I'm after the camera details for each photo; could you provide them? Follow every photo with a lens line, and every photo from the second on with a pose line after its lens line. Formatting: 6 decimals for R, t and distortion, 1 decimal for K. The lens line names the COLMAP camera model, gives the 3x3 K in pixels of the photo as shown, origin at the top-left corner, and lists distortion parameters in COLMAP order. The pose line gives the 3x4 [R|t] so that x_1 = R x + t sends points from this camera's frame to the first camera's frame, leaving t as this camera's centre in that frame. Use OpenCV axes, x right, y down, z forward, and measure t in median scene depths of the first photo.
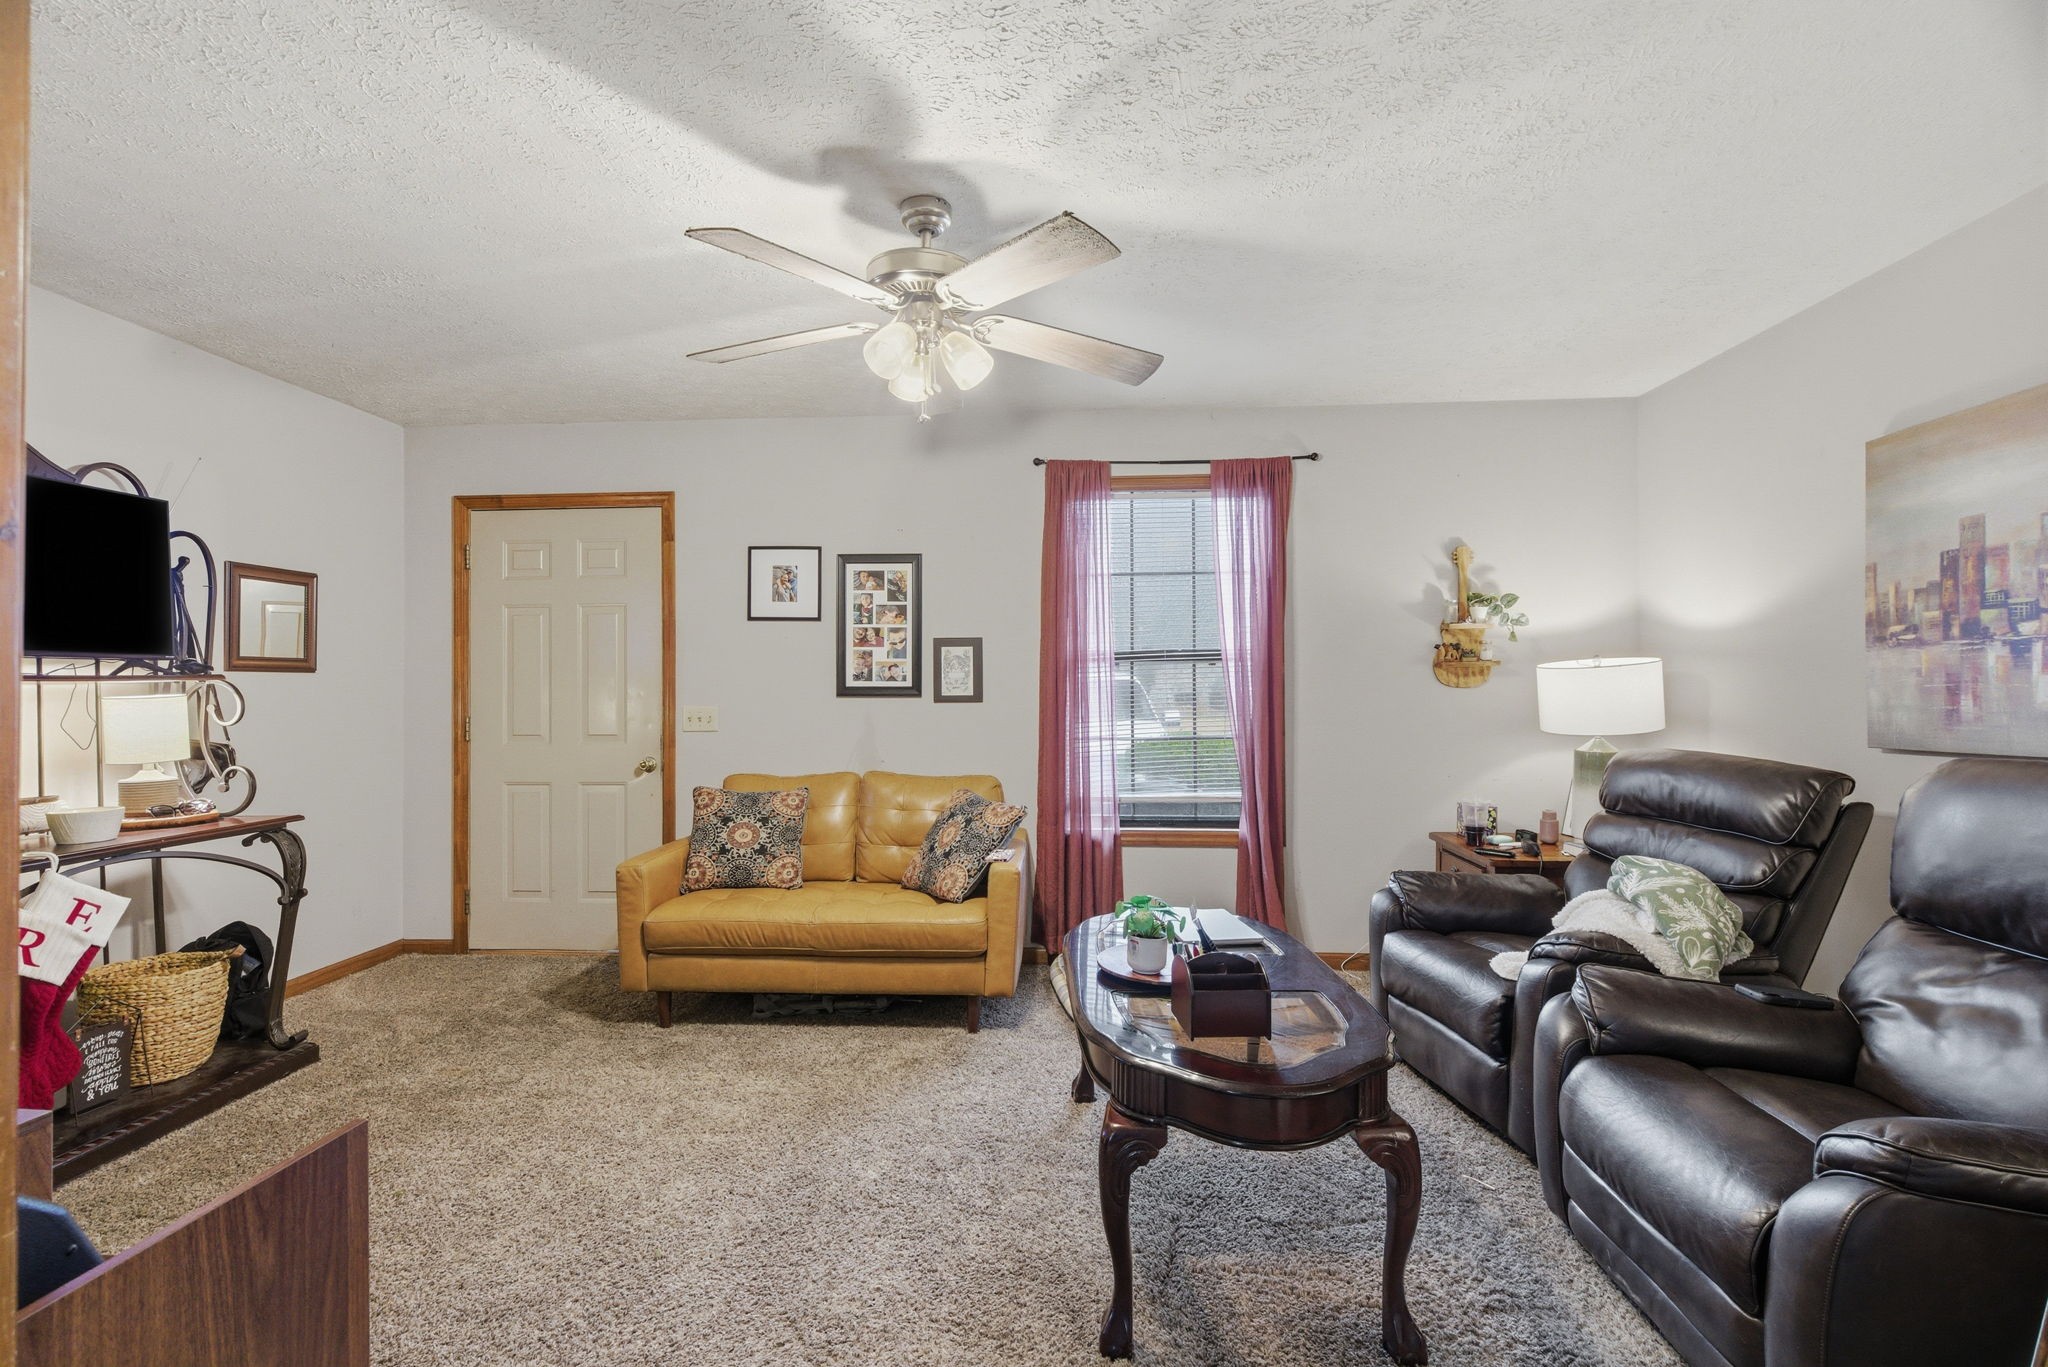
lens RADIAL K [[949.5, 0, 1033.6], [0, 949.5, 689.2], [0, 0, 1]] dist [0.004493, -0.002246]
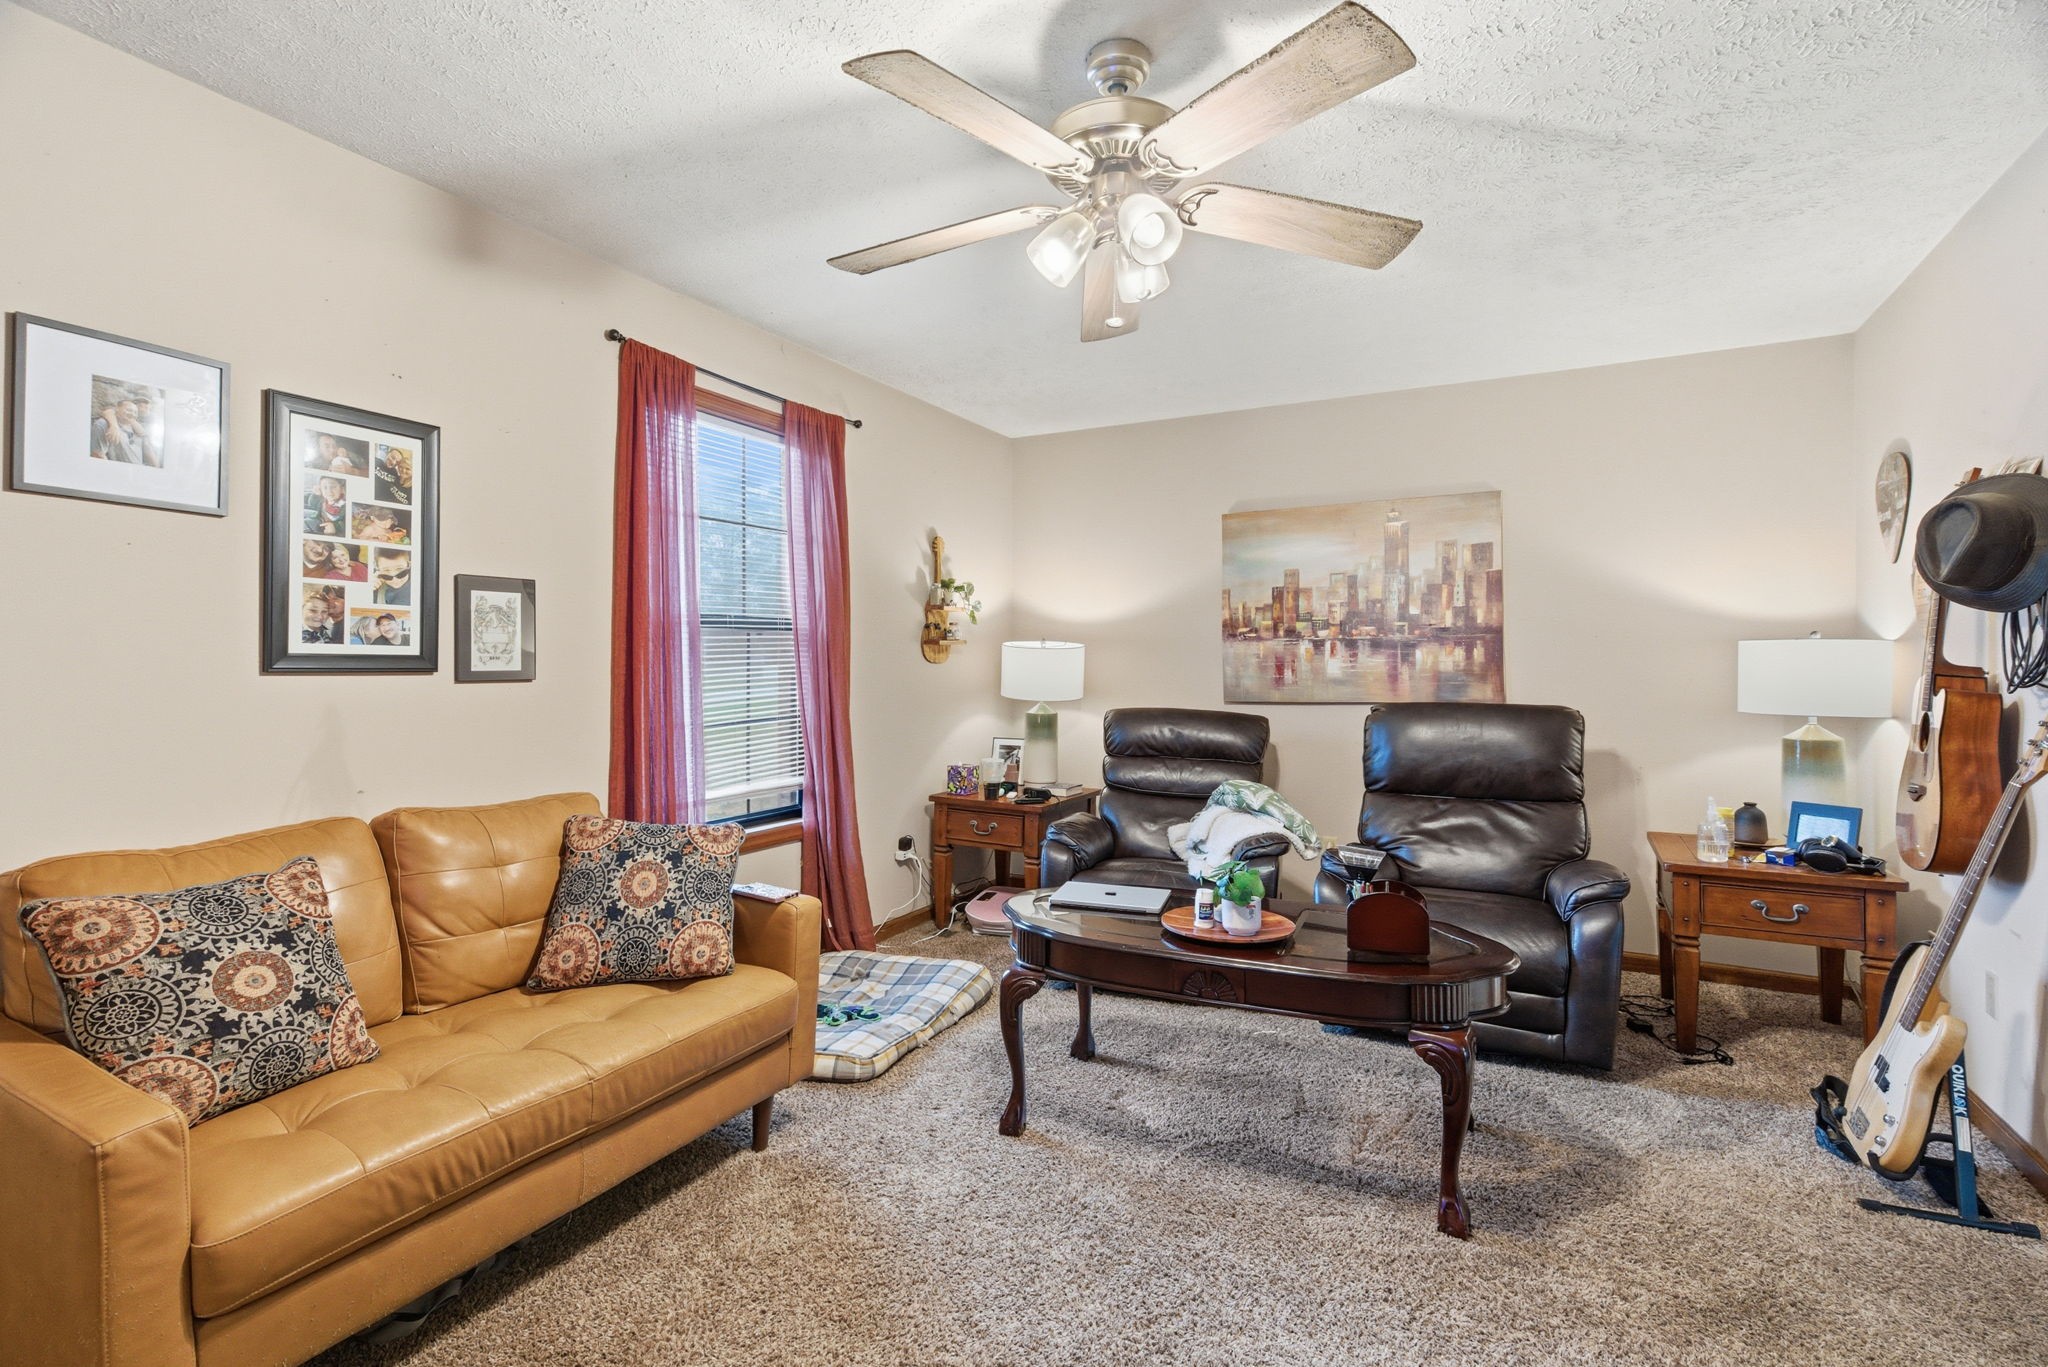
lens RADIAL K [[949.5, 0, 1030.1], [0, 949.5, 675.7], [0, 0, 1]] dist [0.004493, -0.002246]
pose [[0.407932, -0.005167, 0.912998, -0.511468], [-0.004208, 0.999963, 0.007539, 0.003900], [-0.913003, -0.006917, 0.407895, 0.435554]]
